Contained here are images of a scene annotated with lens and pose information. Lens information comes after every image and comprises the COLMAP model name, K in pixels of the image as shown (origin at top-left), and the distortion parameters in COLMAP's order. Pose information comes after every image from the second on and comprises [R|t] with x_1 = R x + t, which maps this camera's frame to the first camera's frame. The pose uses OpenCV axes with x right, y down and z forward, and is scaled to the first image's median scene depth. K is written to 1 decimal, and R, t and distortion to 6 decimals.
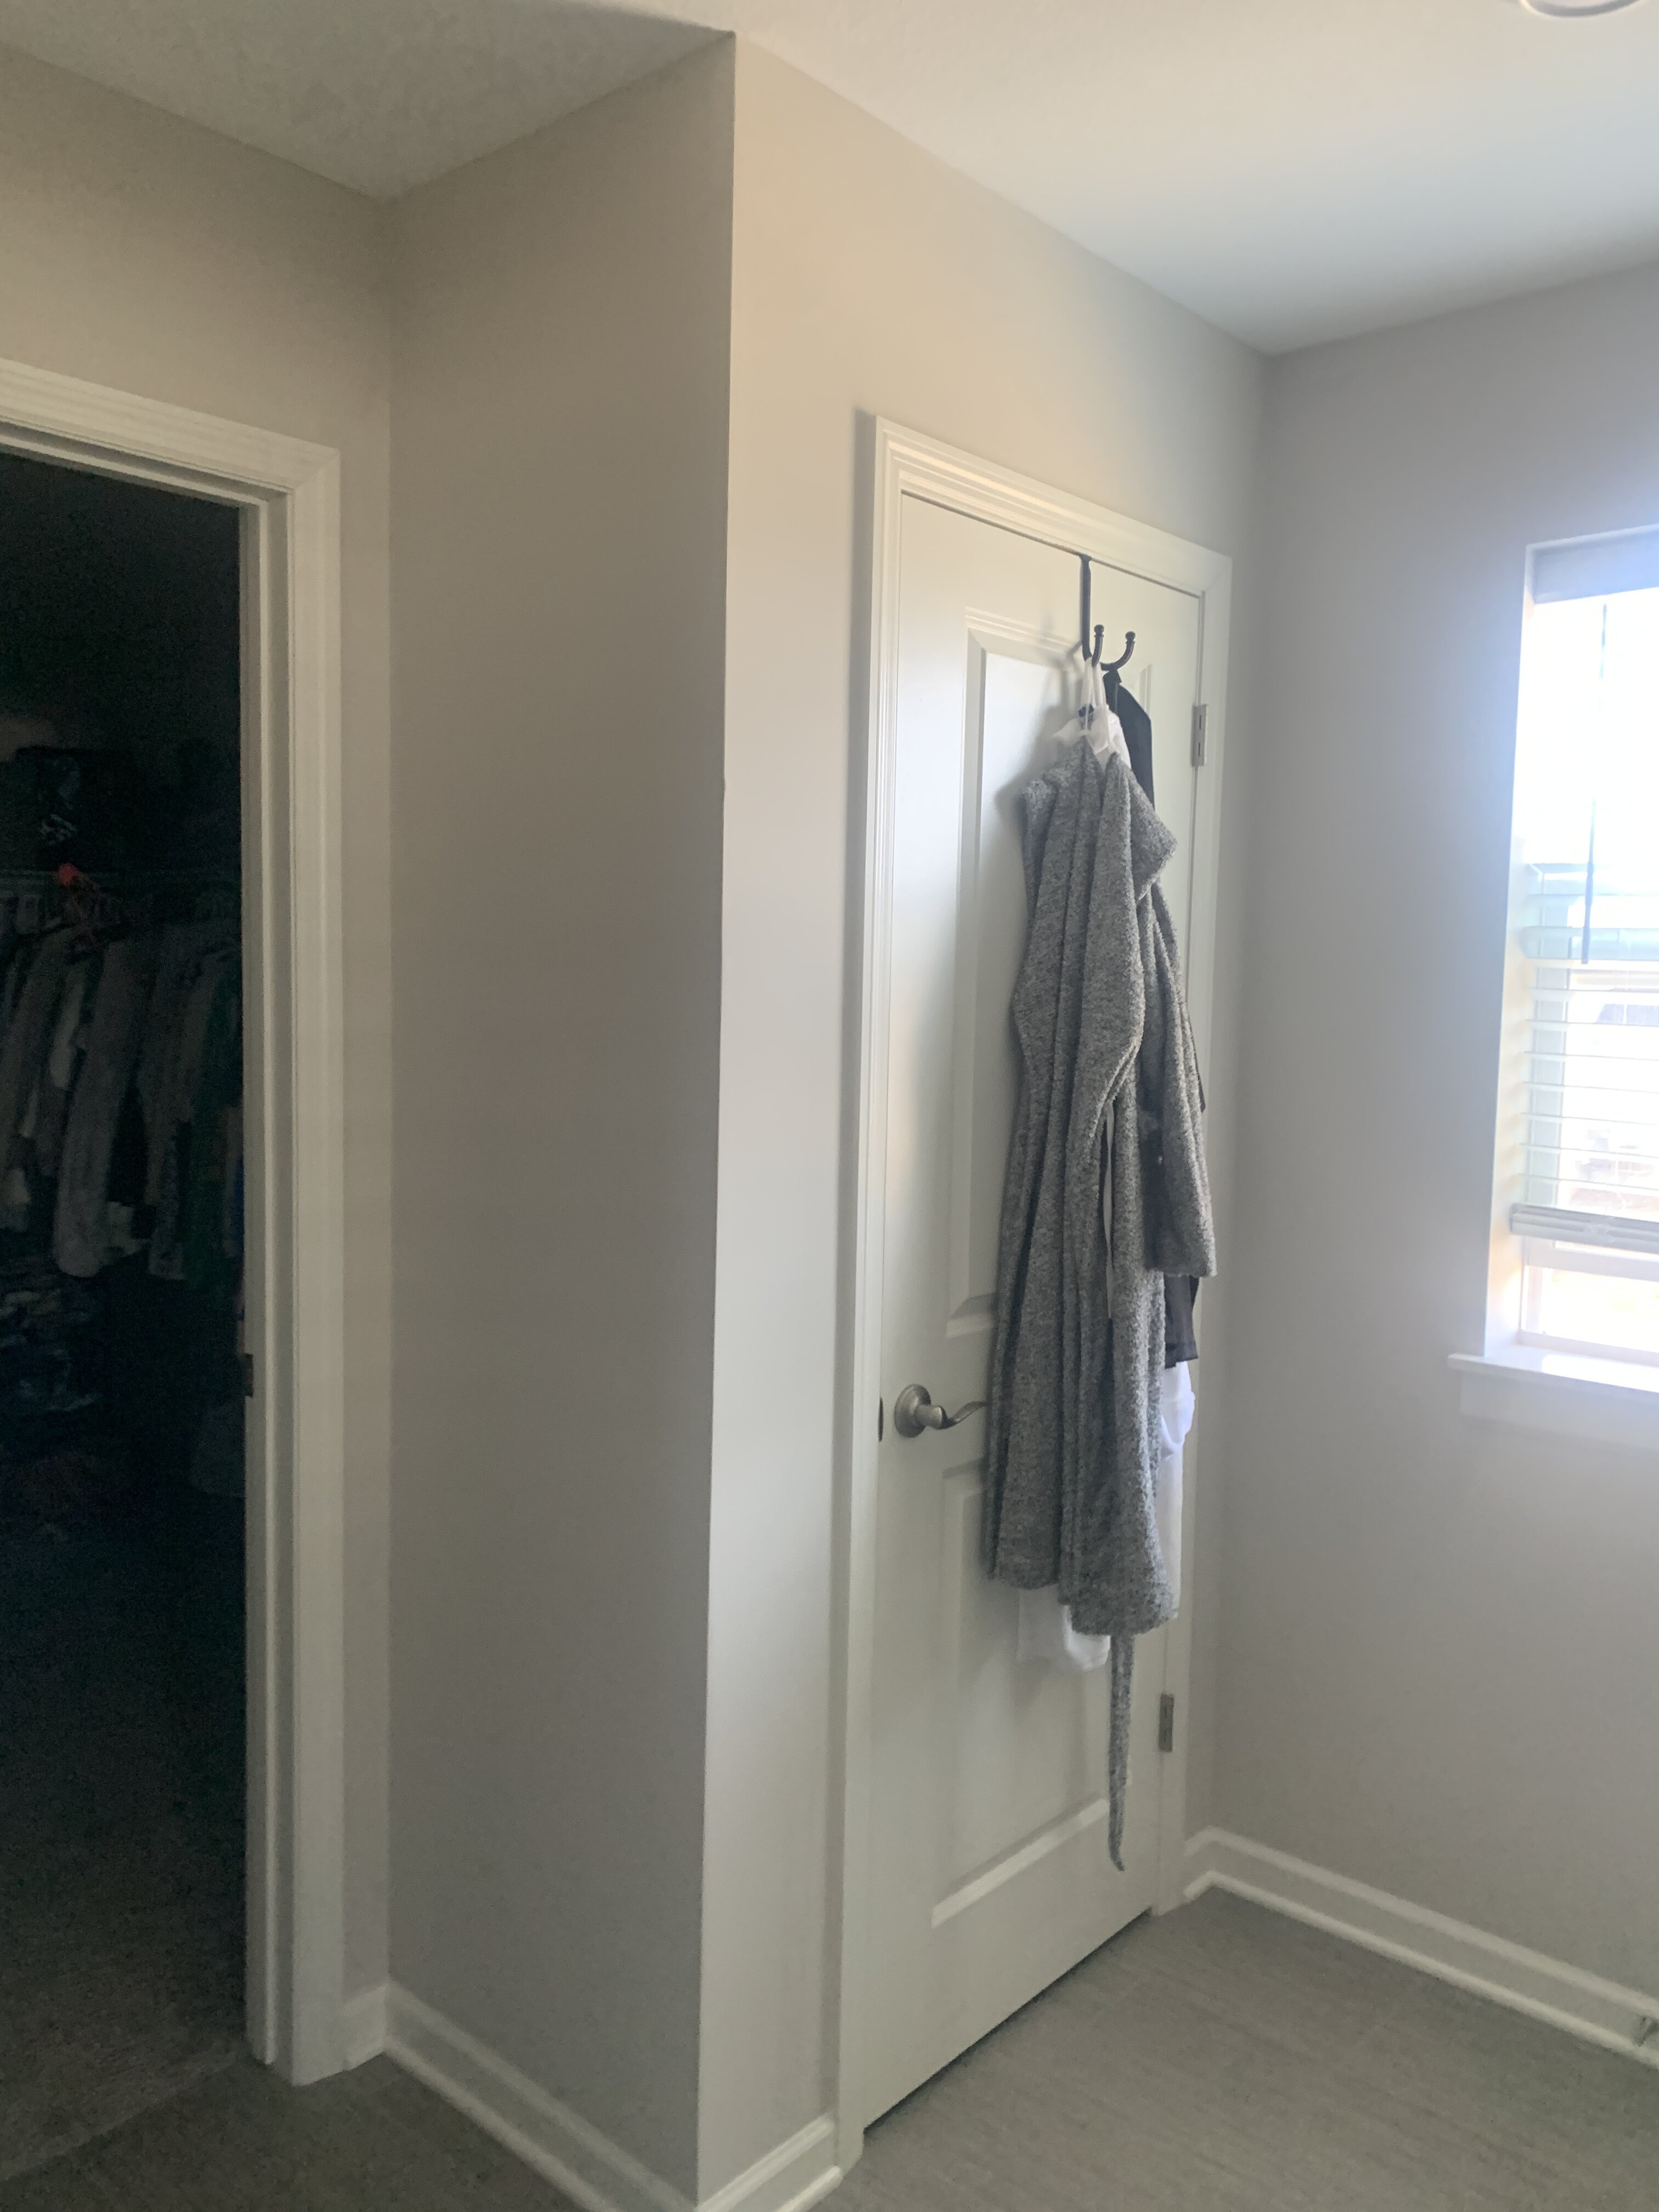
lens RADIAL K [[1680.9, 0, 829.5], [0, 1680.9, 1106.0], [0, 0, 1]] dist [0.143932, -0.309269]
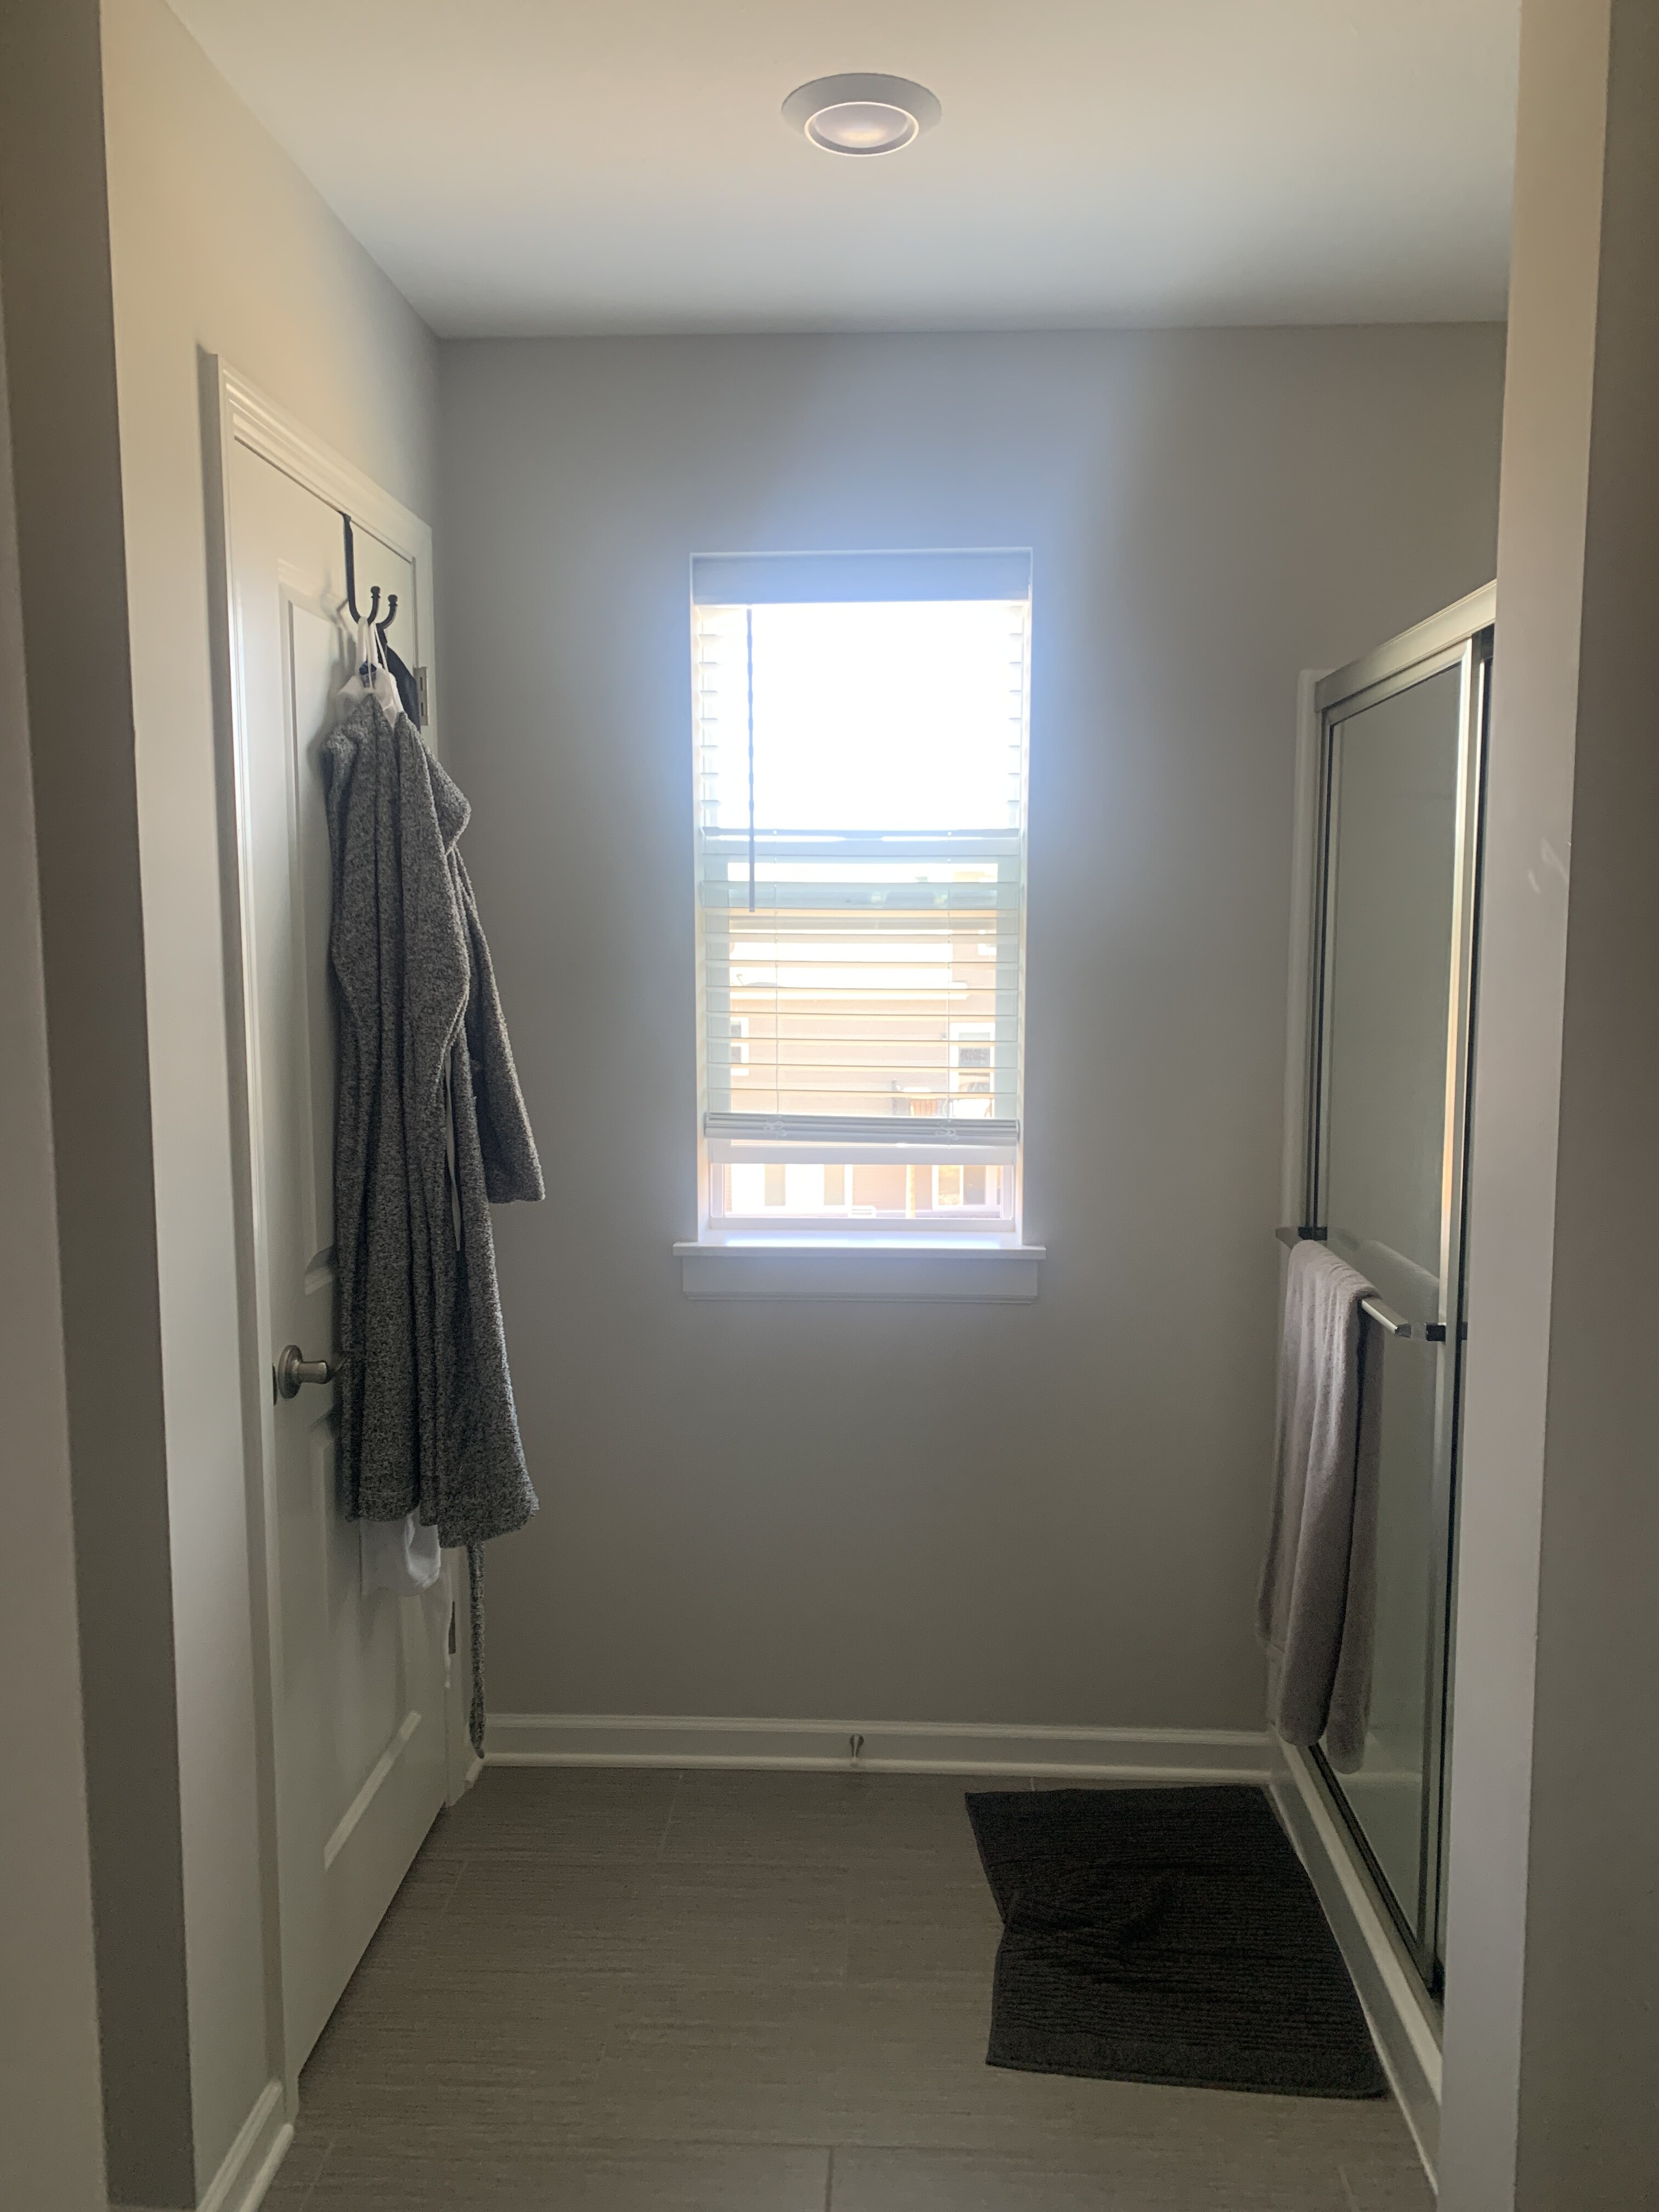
lens RADIAL K [[1680.9, 0, 829.5], [0, 1680.9, 1106.0], [0, 0, 1]] dist [0.143932, -0.309269]
pose [[0.780359, -0.087322, 0.619204, -0.298563], [0.065833, 0.996172, 0.057516, -0.010925], [-0.621856, -0.004119, 0.783120, 0.019748]]
